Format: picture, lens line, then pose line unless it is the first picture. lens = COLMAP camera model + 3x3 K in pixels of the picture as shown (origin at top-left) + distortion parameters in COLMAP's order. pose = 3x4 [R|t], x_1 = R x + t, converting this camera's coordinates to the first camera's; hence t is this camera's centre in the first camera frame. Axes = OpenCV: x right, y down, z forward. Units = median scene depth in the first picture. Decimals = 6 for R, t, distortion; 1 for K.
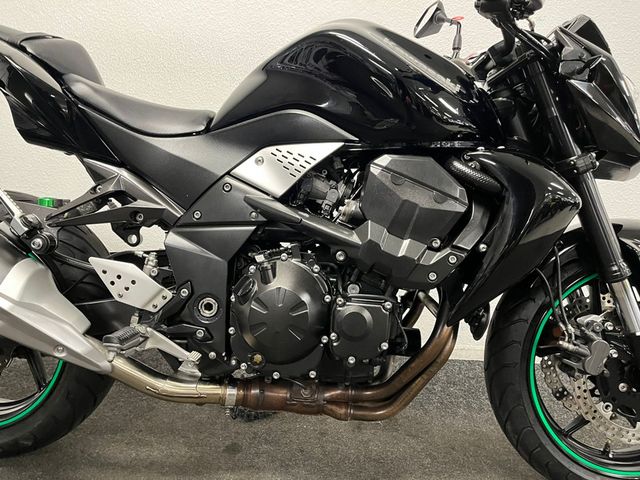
lens RADIAL K [[478.7, 0, 322.6], [0, 478.7, 236.5], [0, 0, 1]] dist [0.042531, -0.057417]
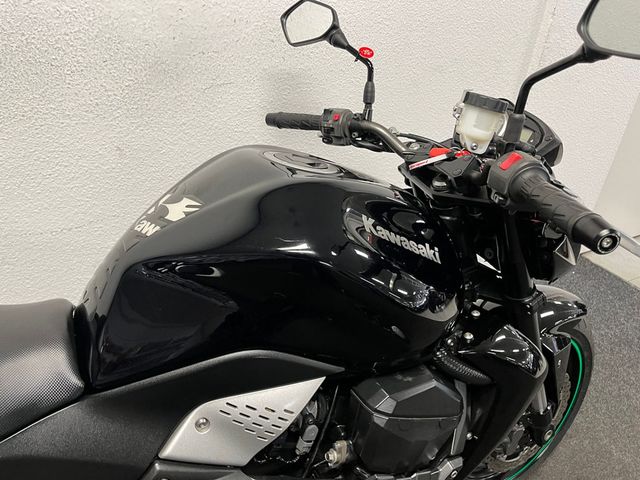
lens RADIAL K [[478.7, 0, 322.1], [0, 478.7, 239.6], [0, 0, 1]] dist [0.042531, -0.057417]
pose [[0.858539, -0.231070, 0.457732, -0.232581], [0.028870, 0.913069, 0.406782, -0.648421], [-0.511935, -0.336024, 0.790576, 0.476568]]
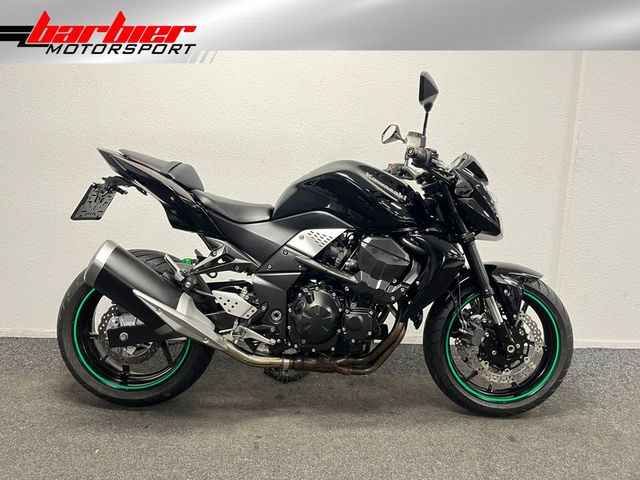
lens RADIAL K [[478.7, 0, 319.3], [0, 478.7, 243.0], [0, 0, 1]] dist [0.042531, -0.057417]
pose [[0.998375, -0.015387, 0.054877, -0.164861], [0.014490, 0.999755, 0.016712, -0.165014], [-0.055120, -0.015890, 0.998353, -0.874175]]
